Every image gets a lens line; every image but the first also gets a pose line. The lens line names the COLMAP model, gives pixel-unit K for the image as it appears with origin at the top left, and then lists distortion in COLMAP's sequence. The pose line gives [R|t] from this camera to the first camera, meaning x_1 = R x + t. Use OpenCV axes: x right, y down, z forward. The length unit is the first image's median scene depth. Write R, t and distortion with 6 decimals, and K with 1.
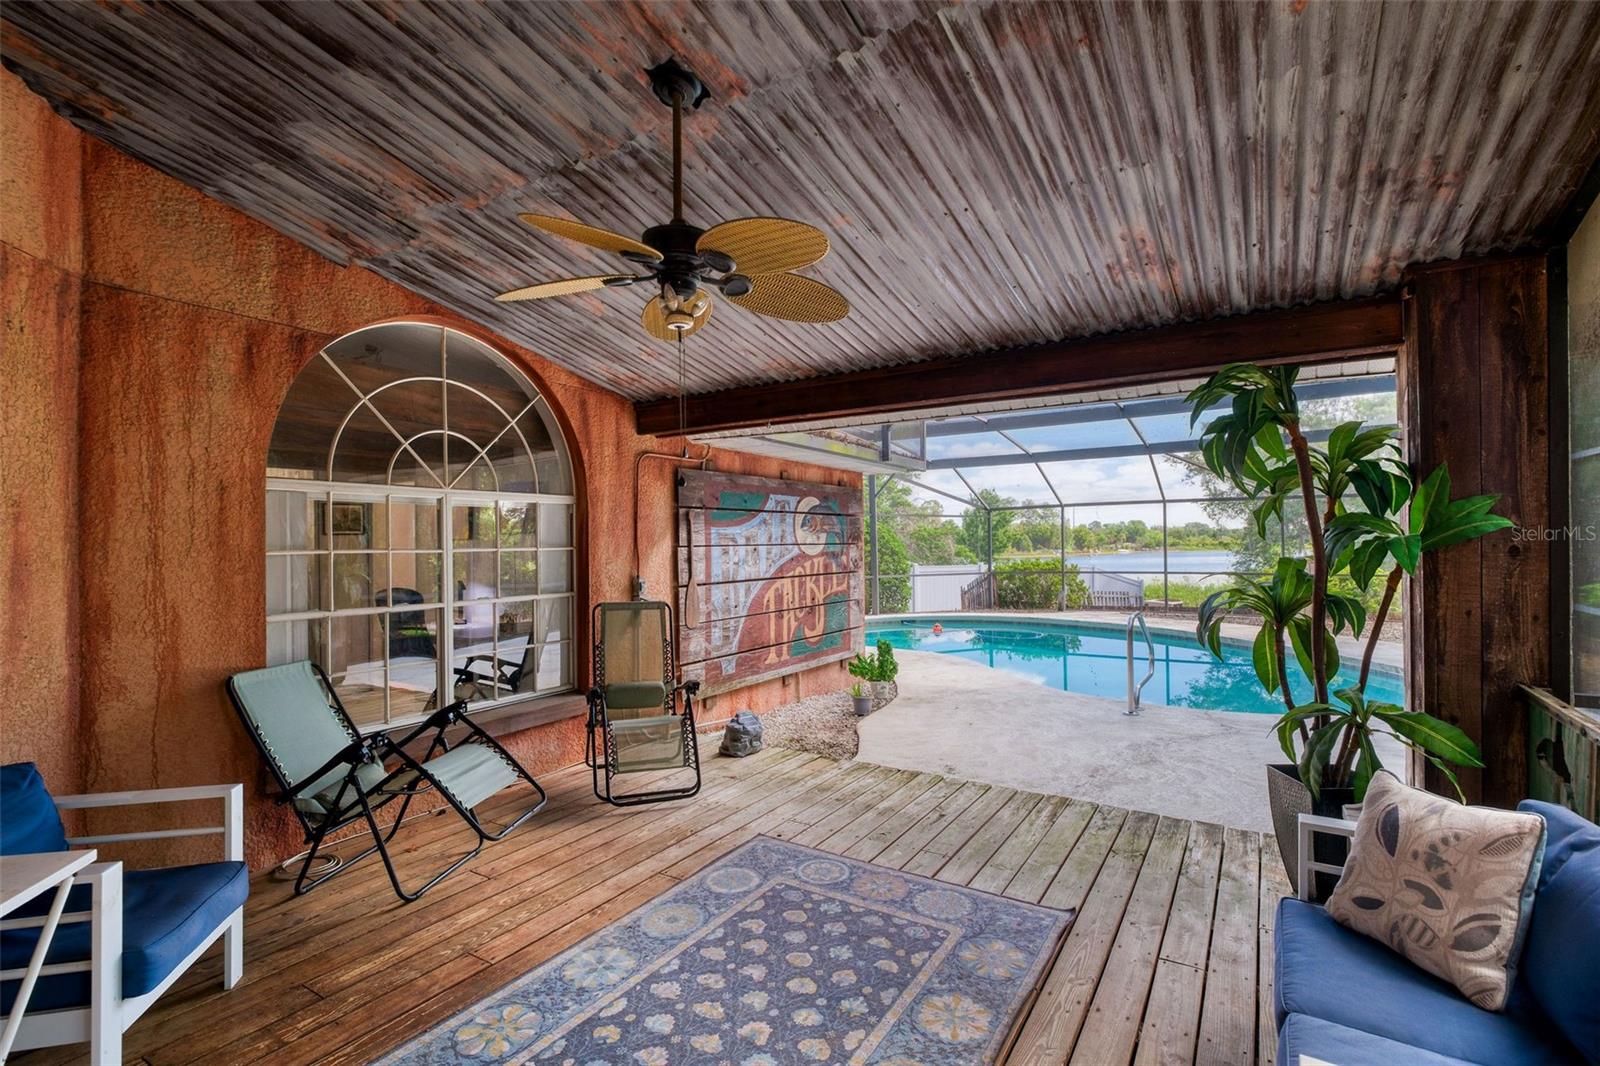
lens RADIAL K [[730.8, 0, 800.7], [0, 730.8, 541.8], [0, 0, 1]] dist [0.000263, -0.000025]
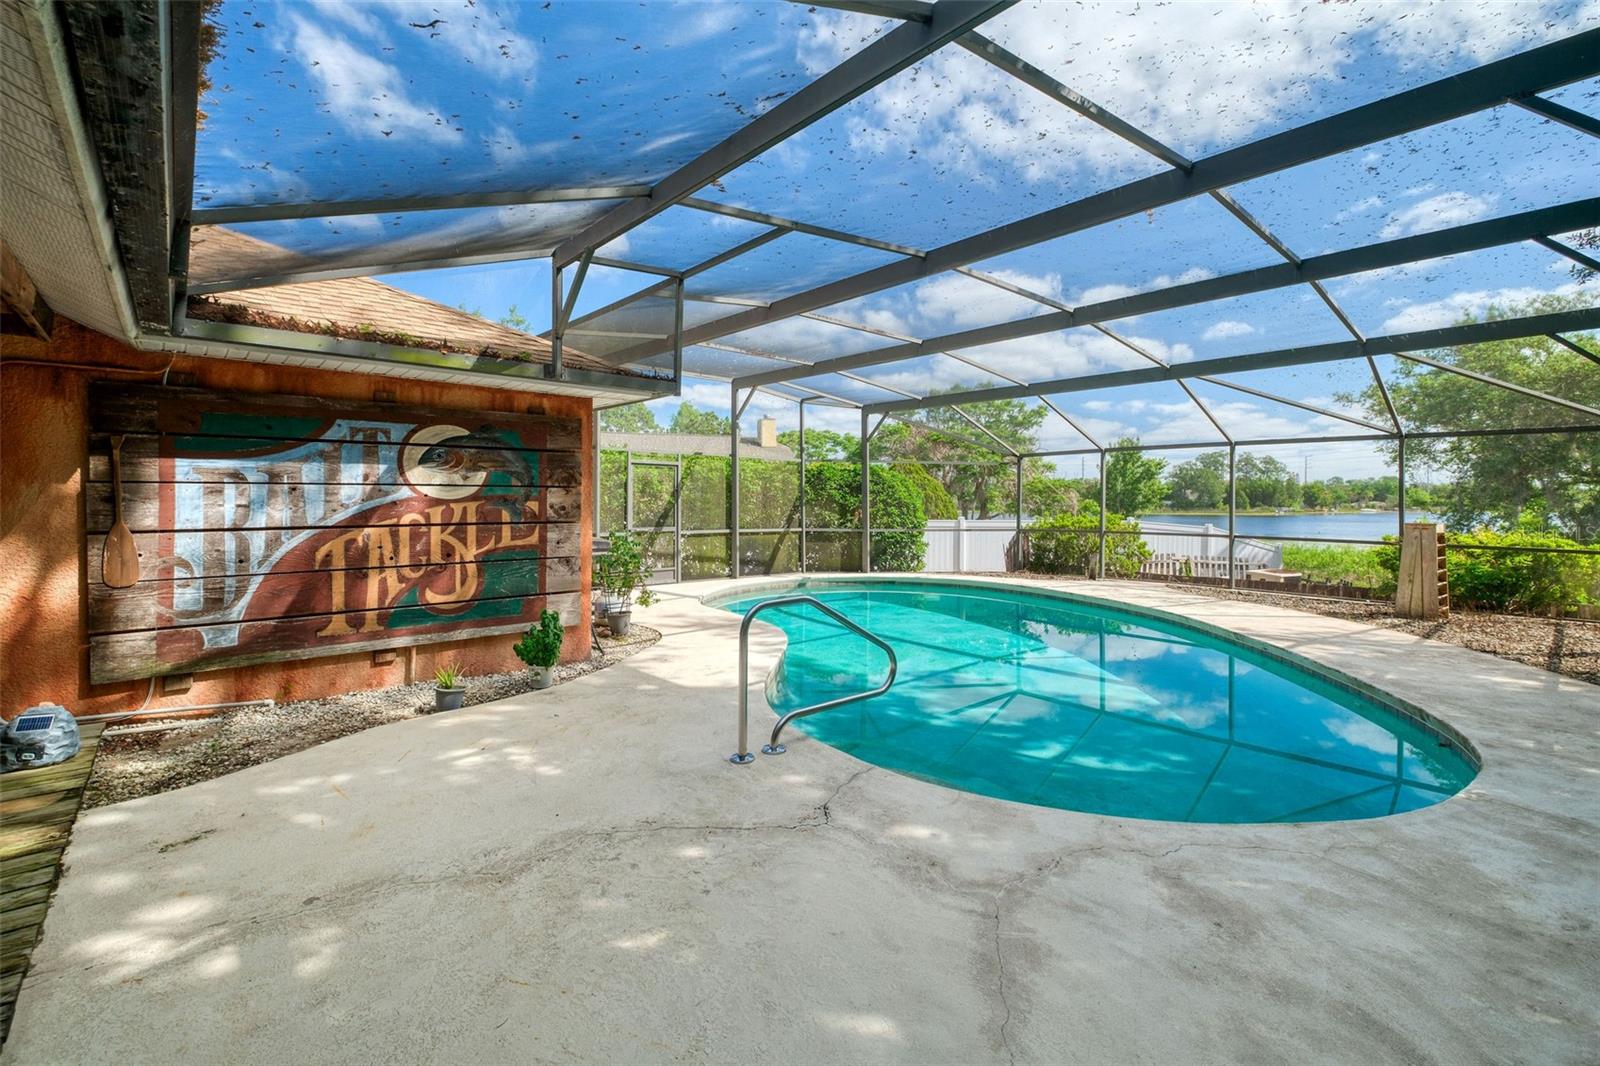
lens RADIAL K [[684.8, 0, 777.7], [0, 684.8, 495.2], [0, 0, 1]] dist [0.001570, 0.000051]
pose [[0.955598, 0.014635, -0.294311, 0.647706], [-0.013833, 0.999893, 0.004804, 0.006442], [0.294350, -0.000520, 0.955698, 0.448939]]
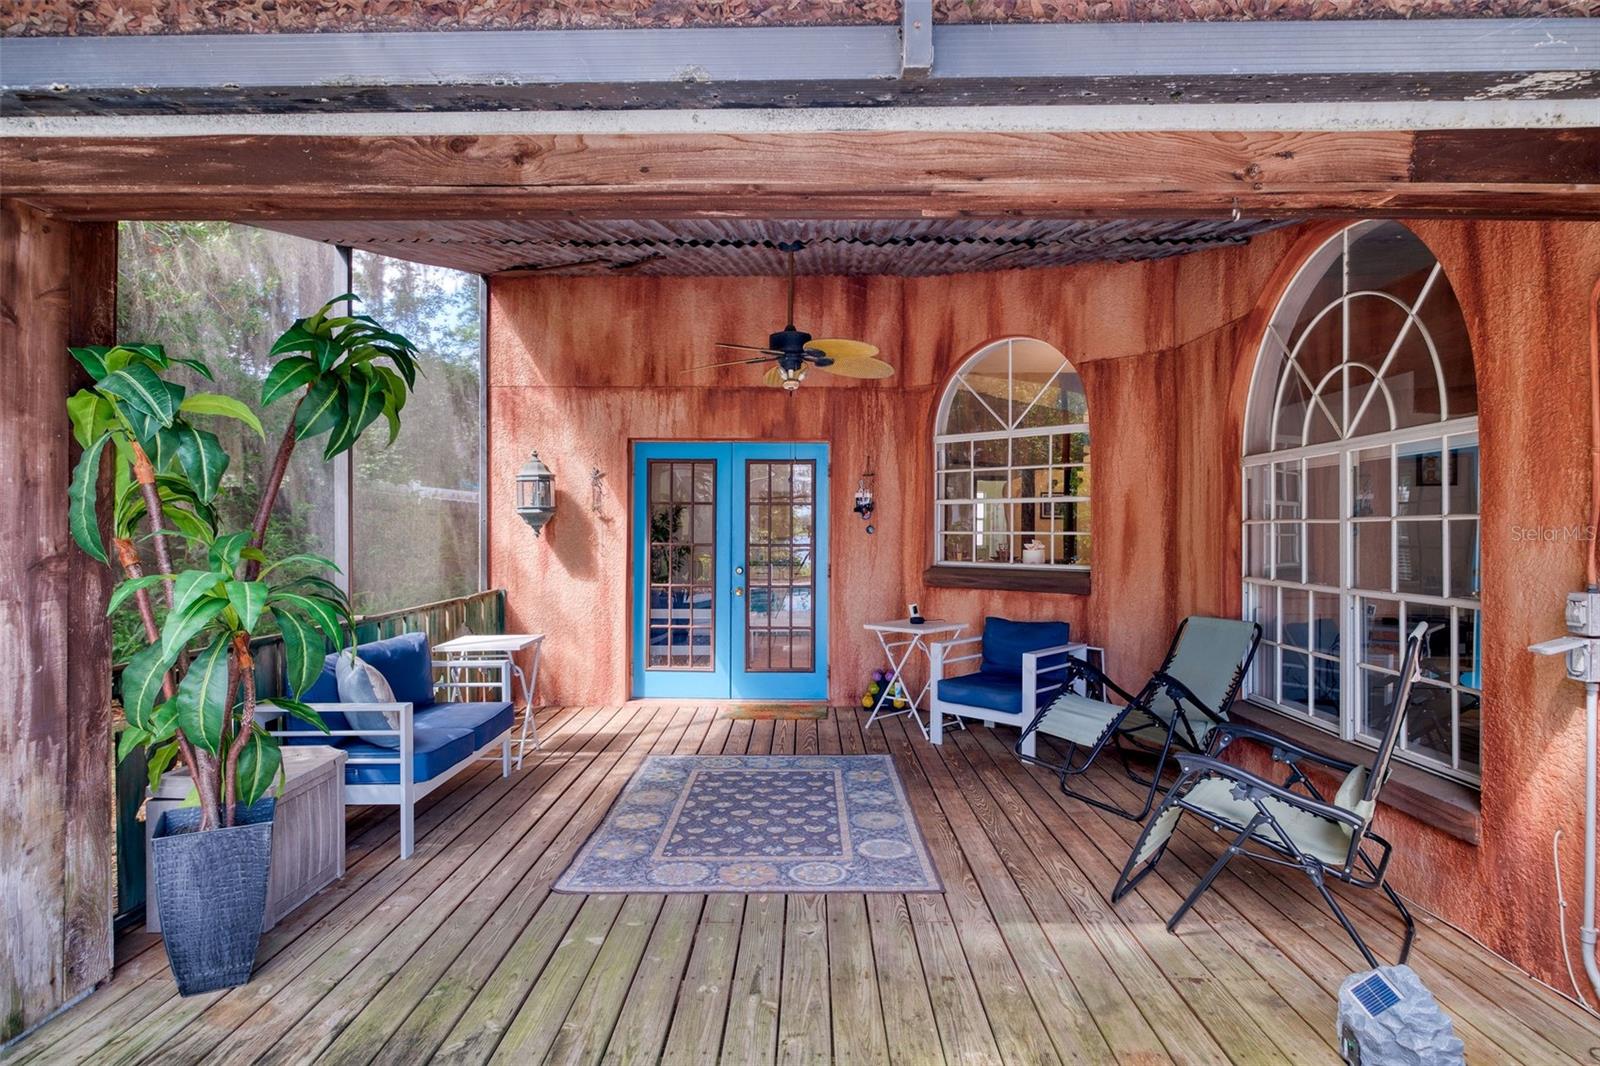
lens RADIAL K [[930.1, 0, 803.9], [0, 930.1, 534.3], [0, 0, 1]] dist [0.001460, 0.000040]
pose [[-0.853489, 0.013000, -0.520948, 0.314258], [0.012251, 0.999913, 0.004880, 0.012136], [0.520966, -0.002217, -0.853574, 0.968219]]
